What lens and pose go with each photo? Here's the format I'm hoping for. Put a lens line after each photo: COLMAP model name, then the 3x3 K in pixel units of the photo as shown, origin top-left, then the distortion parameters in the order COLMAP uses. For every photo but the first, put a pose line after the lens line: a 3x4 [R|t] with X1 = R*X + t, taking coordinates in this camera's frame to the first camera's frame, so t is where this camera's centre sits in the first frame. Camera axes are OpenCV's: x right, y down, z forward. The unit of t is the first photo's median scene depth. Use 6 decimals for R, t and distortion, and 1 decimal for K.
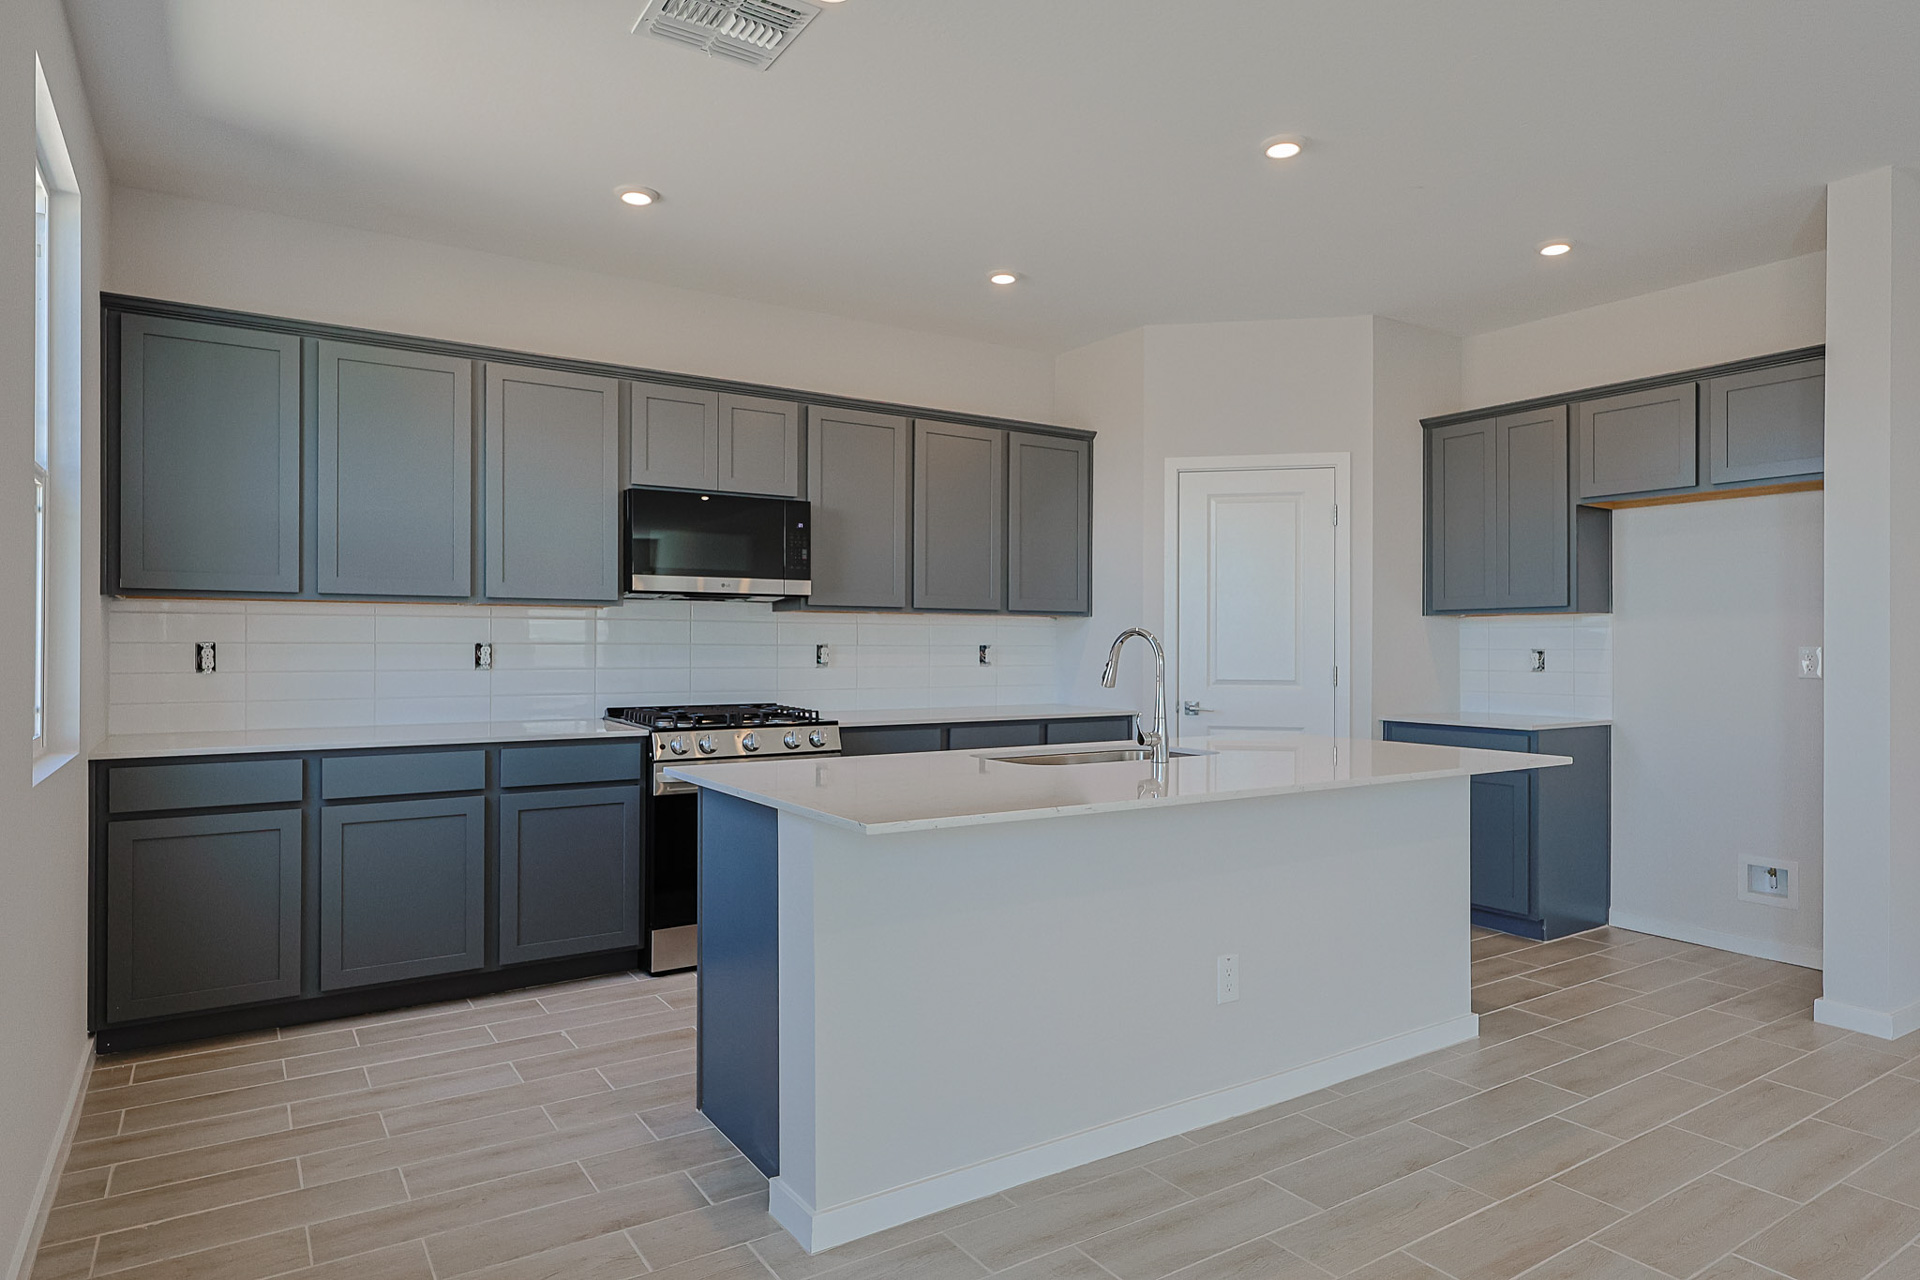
lens RADIAL K [[1131.3, 0, 960.5], [0, 1131.3, 633.7], [0, 0, 1]] dist [0.002326, 0.000244]
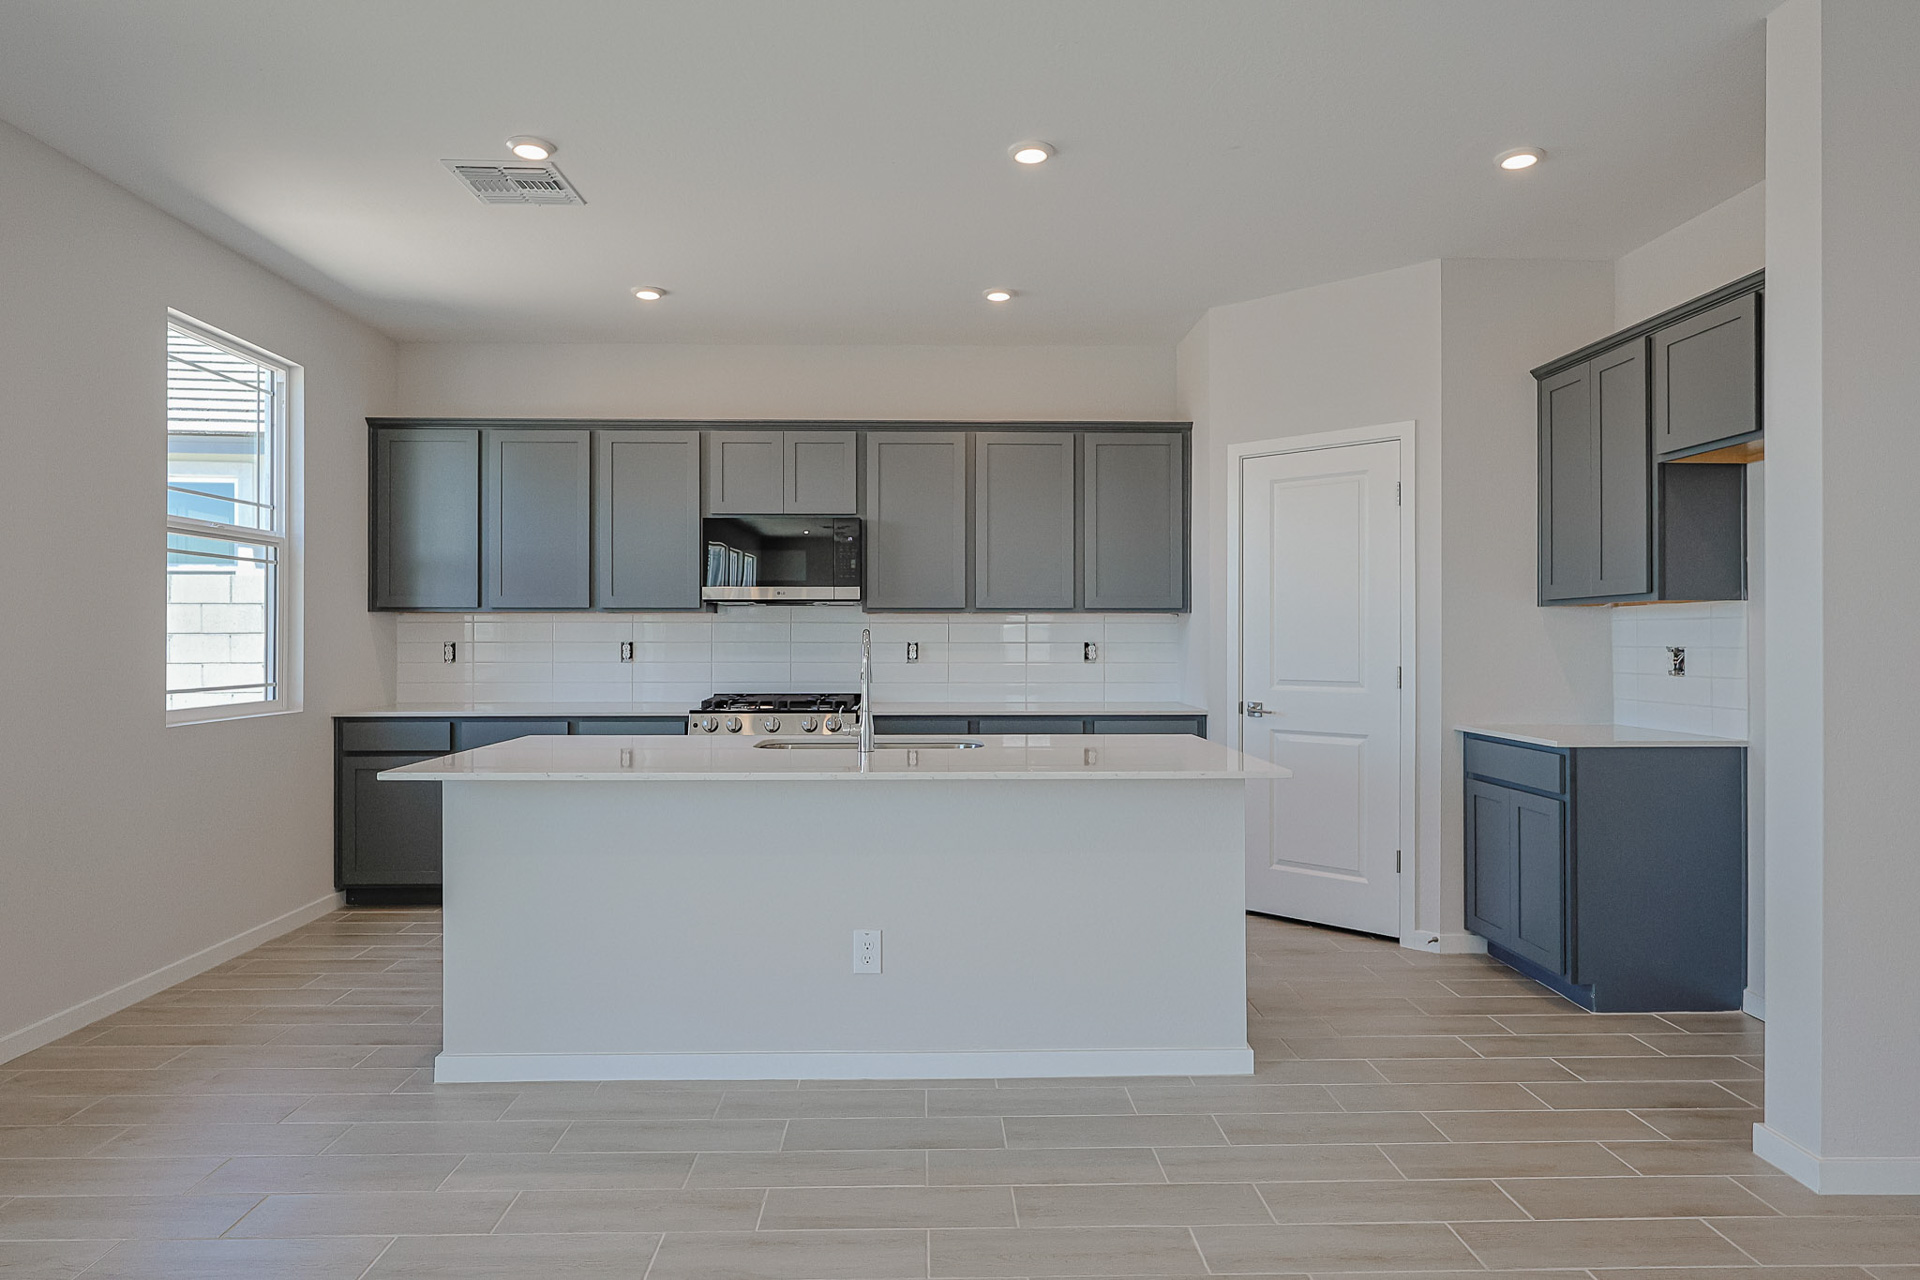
lens RADIAL K [[1131.3, 0, 922.9], [0, 1131.3, 623.4], [0, 0, 1]] dist [0.002326, 0.000244]
pose [[0.846101, -0.010089, -0.532927, 0.536546], [0.007513, 0.999947, -0.007003, -0.001087], [0.532970, 0.001921, 0.846132, 0.067623]]
